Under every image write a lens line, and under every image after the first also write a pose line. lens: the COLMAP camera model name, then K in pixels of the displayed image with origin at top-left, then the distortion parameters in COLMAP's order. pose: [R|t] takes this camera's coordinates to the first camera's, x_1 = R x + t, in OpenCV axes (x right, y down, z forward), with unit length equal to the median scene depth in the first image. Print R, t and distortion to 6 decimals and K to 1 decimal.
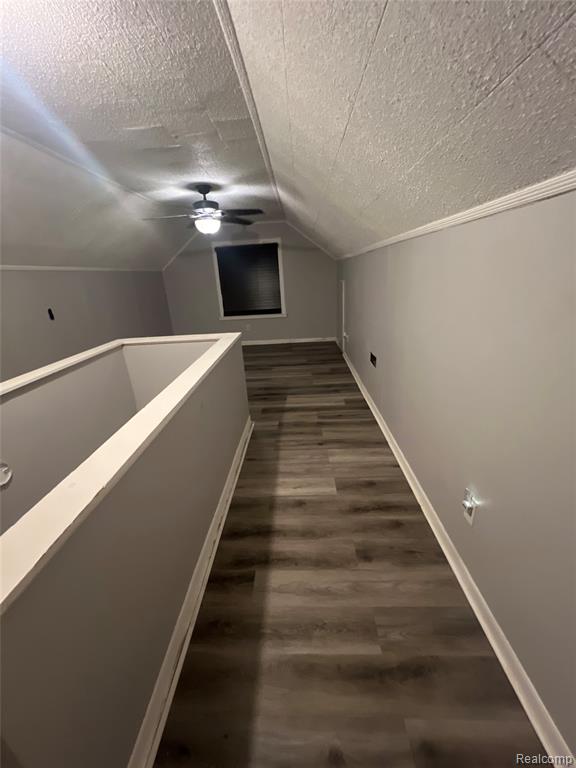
lens RADIAL K [[309.3, 0, 287.2], [0, 309.3, 384.3], [0, 0, 1]] dist [0.004371, 0.000374]
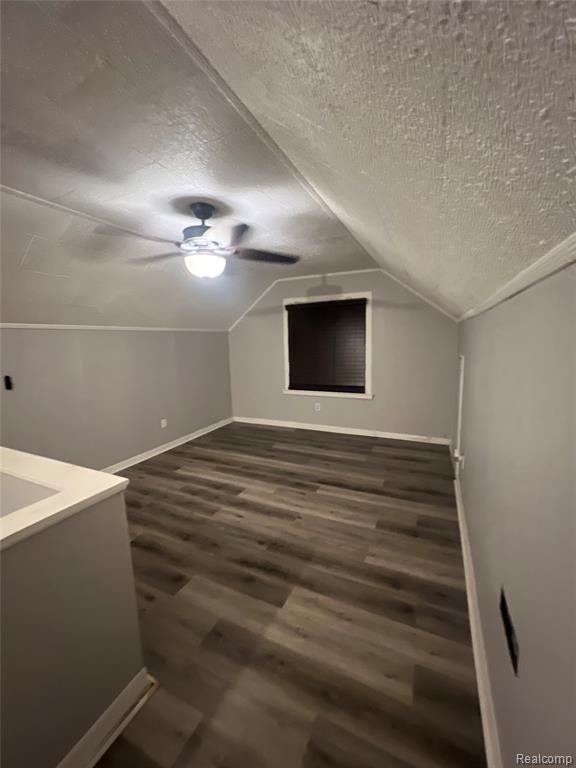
lens RADIAL K [[309.3, 0, 289.2], [0, 309.3, 383.2], [0, 0, 1]] dist [0.004371, 0.000374]
pose [[0.918764, 0.090452, -0.384307, 0.100995], [-0.160168, 0.975096, -0.153410, -0.131962], [0.360859, 0.202501, 0.910370, 0.336530]]
